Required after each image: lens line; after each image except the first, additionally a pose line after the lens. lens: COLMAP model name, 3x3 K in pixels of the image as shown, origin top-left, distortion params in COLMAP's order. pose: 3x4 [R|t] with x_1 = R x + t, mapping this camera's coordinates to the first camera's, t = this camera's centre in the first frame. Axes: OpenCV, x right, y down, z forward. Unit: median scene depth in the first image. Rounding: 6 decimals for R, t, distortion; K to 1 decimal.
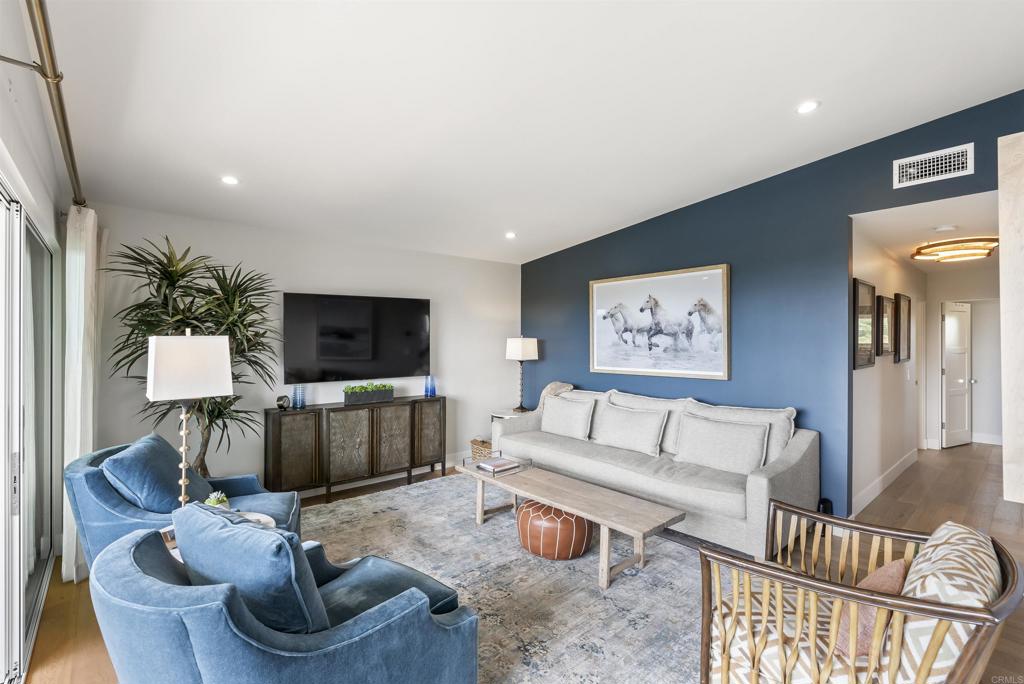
lens RADIAL K [[467.3, 0, 513.1], [0, 467.3, 339.5], [0, 0, 1]] dist [0.000570, -0.000085]
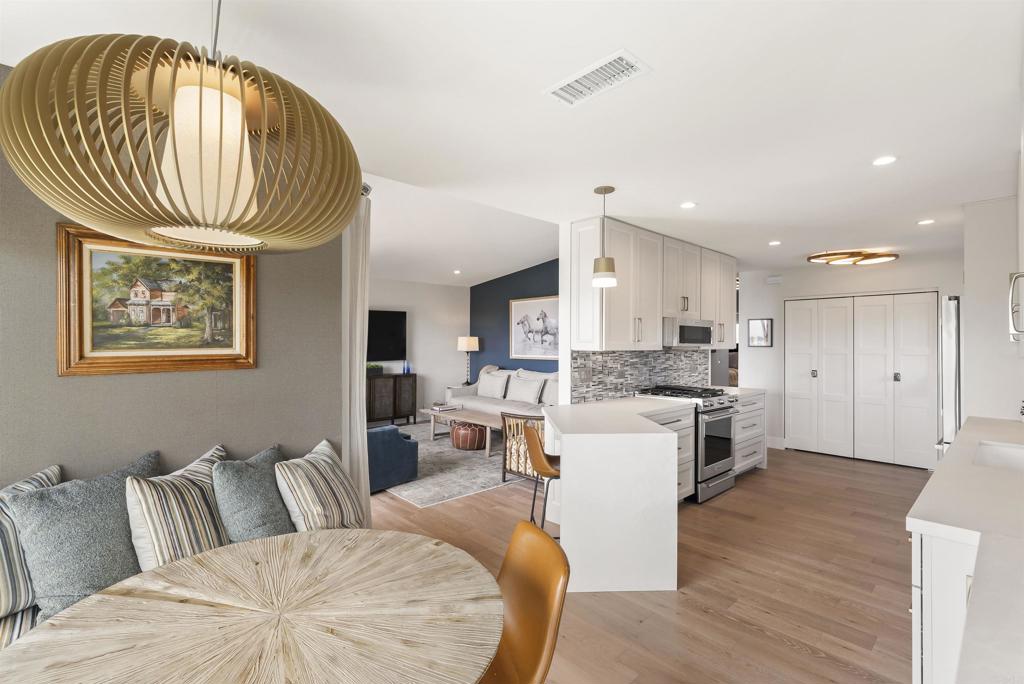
lens RADIAL K [[467.3, 0, 513.0], [0, 467.3, 338.6], [0, 0, 1]] dist [0.000570, -0.000085]
pose [[0.999553, 0.002555, 0.029793, 0.137307], [-0.002397, 0.999983, -0.005348, 0.012447], [-0.029807, 0.005274, 0.999542, -0.595164]]
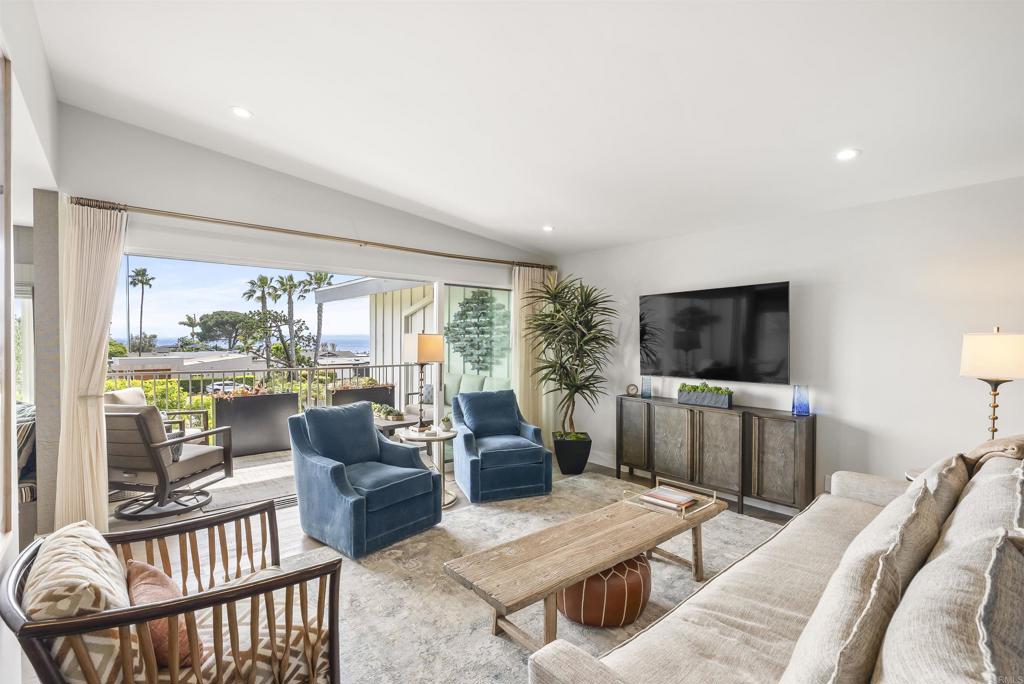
lens RADIAL K [[467.3, 0, 511.2], [0, 467.3, 342.4], [0, 0, 1]] dist [0.000570, -0.000085]
pose [[-0.004495, 0.011323, -0.999926, 0.576724], [-0.003709, 0.999929, 0.011340, 0.002663], [0.999983, 0.003760, -0.004453, 0.582857]]
